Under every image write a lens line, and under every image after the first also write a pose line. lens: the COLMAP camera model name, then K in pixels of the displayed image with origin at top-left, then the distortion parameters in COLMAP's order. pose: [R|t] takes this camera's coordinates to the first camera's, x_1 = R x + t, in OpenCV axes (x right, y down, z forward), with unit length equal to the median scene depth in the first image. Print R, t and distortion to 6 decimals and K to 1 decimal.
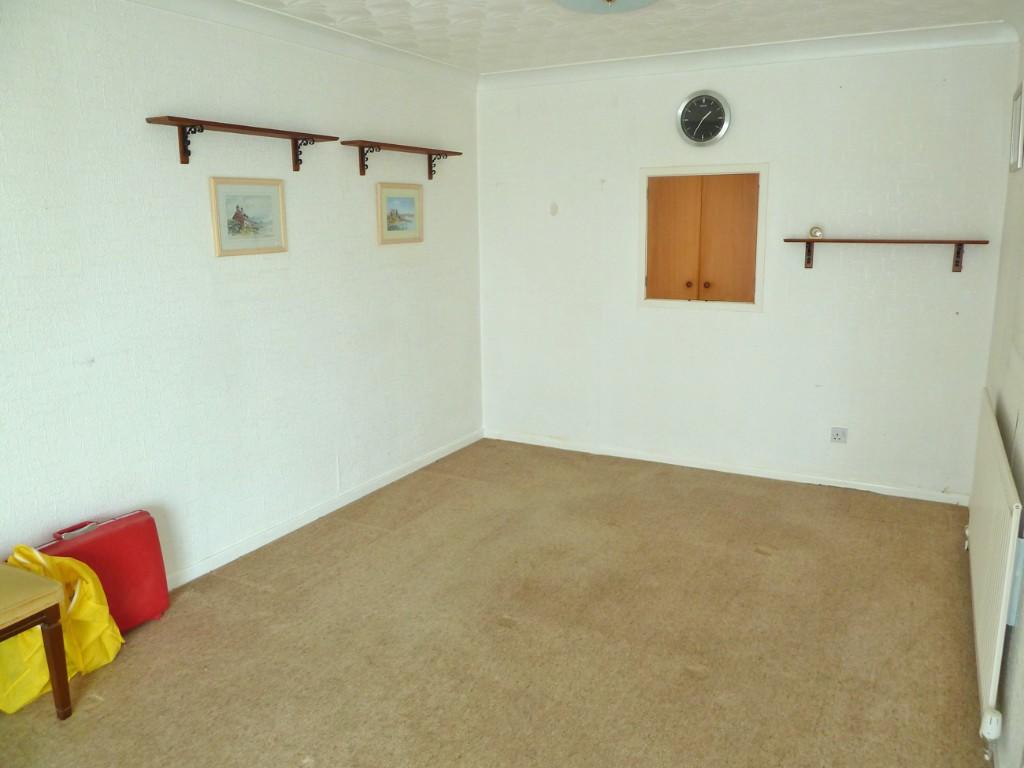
lens RADIAL K [[769.8, 0, 512.0], [0, 769.8, 384.0], [0, 0, 1]] dist [-0.020504, -0.006035]
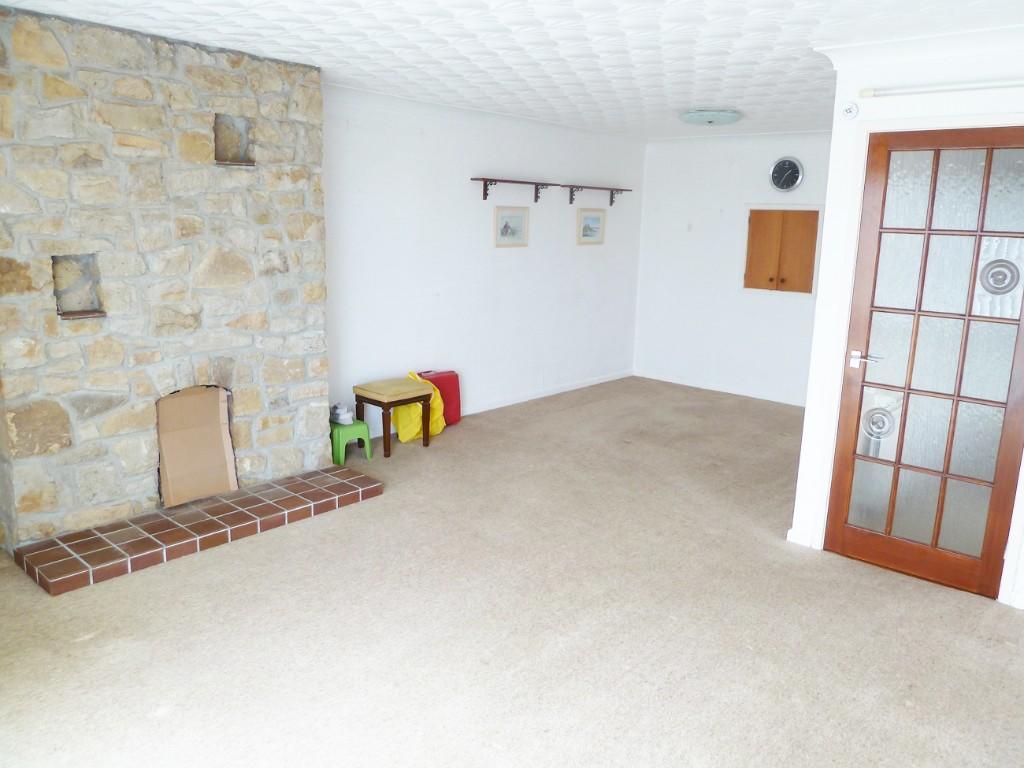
lens RADIAL K [[769.8, 0, 512.0], [0, 769.8, 384.0], [0, 0, 1]] dist [-0.020504, -0.006035]
pose [[0.971286, 0.085141, -0.222161, 0.095111], [-0.084928, 0.996331, 0.010526, 0.123728], [0.222242, 0.008644, 0.974953, -0.712256]]
